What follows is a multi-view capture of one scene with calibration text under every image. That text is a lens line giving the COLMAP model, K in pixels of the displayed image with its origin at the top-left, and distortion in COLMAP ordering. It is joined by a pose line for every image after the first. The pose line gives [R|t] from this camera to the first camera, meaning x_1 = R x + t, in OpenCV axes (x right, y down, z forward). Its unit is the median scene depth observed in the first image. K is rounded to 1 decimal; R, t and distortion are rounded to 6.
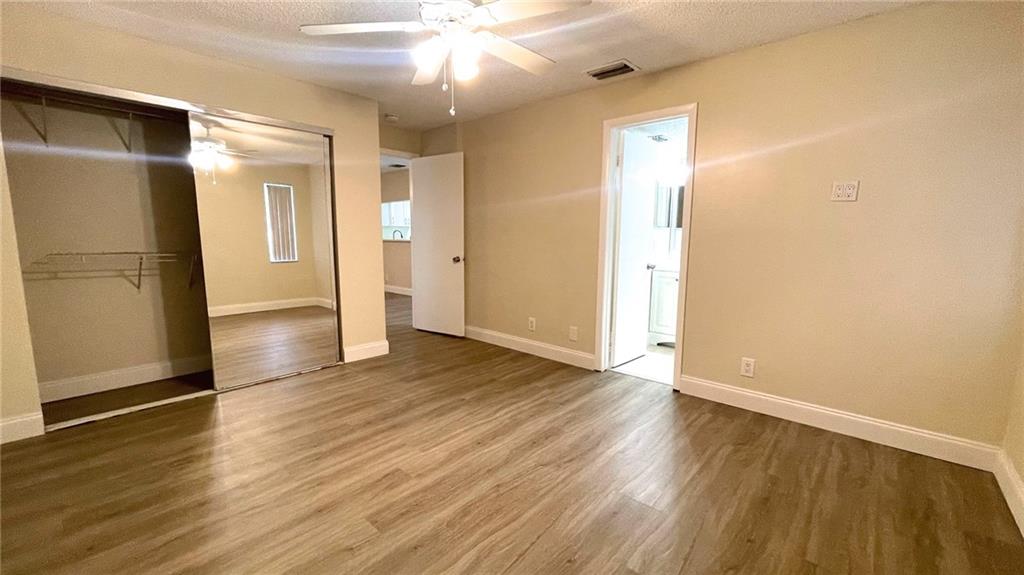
lens RADIAL K [[420.8, 0, 514.4], [0, 420.8, 290.5], [0, 0, 1]] dist [0.000507, 0.000023]
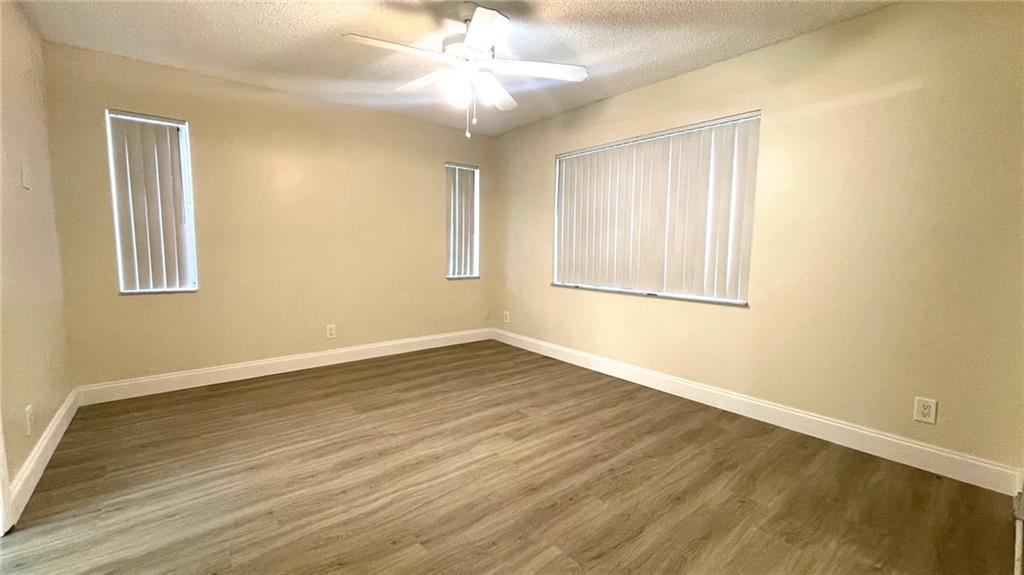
lens RADIAL K [[420.8, 0, 510.9], [0, 420.8, 287.4], [0, 0, 1]] dist [0.000507, 0.000023]
pose [[-0.987495, -0.038208, 0.152952, -0.372523], [-0.002496, 0.973854, 0.227160, -0.217806], [-0.157633, 0.223937, -0.961771, 1.782846]]
